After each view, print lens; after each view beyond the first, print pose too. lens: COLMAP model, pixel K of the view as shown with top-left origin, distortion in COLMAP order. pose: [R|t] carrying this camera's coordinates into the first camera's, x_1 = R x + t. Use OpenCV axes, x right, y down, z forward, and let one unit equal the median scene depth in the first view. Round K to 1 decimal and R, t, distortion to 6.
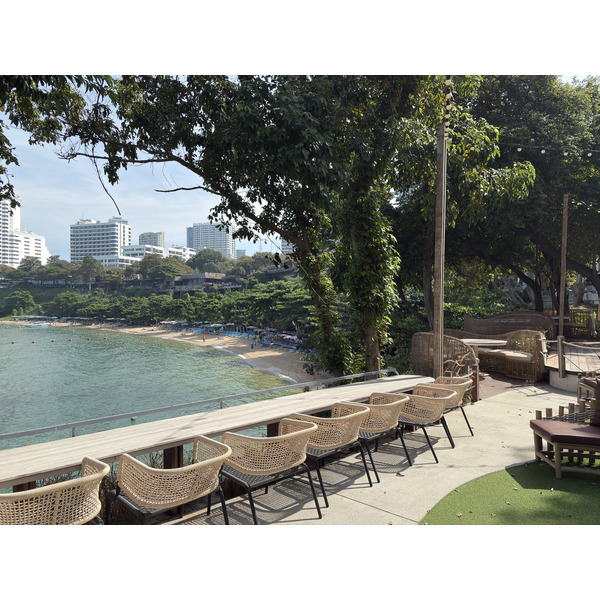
lens RADIAL K [[444.9, 0, 298.9], [0, 444.9, 300.1], [0, 0, 1]] dist [0.033073, -0.025729]
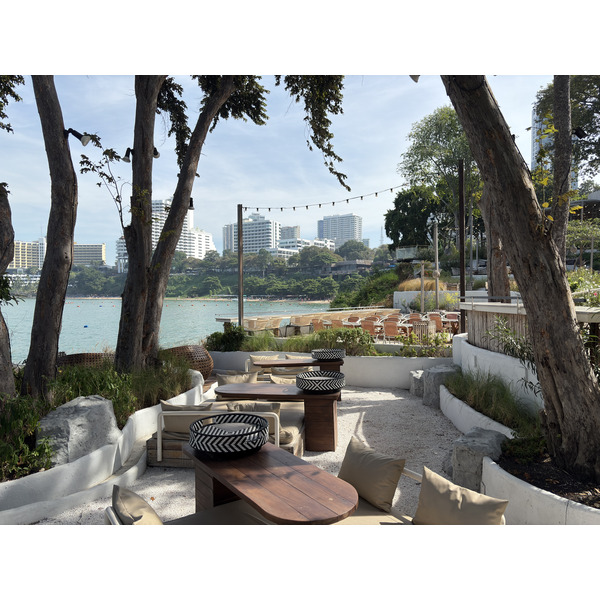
lens RADIAL K [[444.9, 0, 298.5], [0, 444.9, 300.5], [0, 0, 1]] dist [0.033073, -0.025729]
pose [[0.966196, 0.004769, -0.257764, -0.034217], [0.002186, 0.999641, 0.026691, 0.013693], [0.257799, -0.026352, 0.965839, -0.181442]]
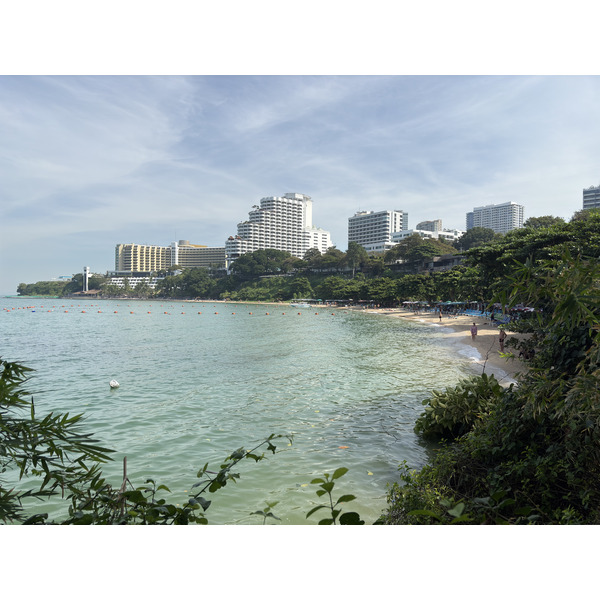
lens RADIAL K [[444.9, 0, 298.6], [0, 444.9, 306.0], [0, 0, 1]] dist [0.033073, -0.025729]
pose [[0.814839, 0.021735, -0.579280, 0.018758], [-0.006187, 0.999566, 0.028802, 0.016915], [0.579654, -0.019885, 0.814620, 0.081630]]
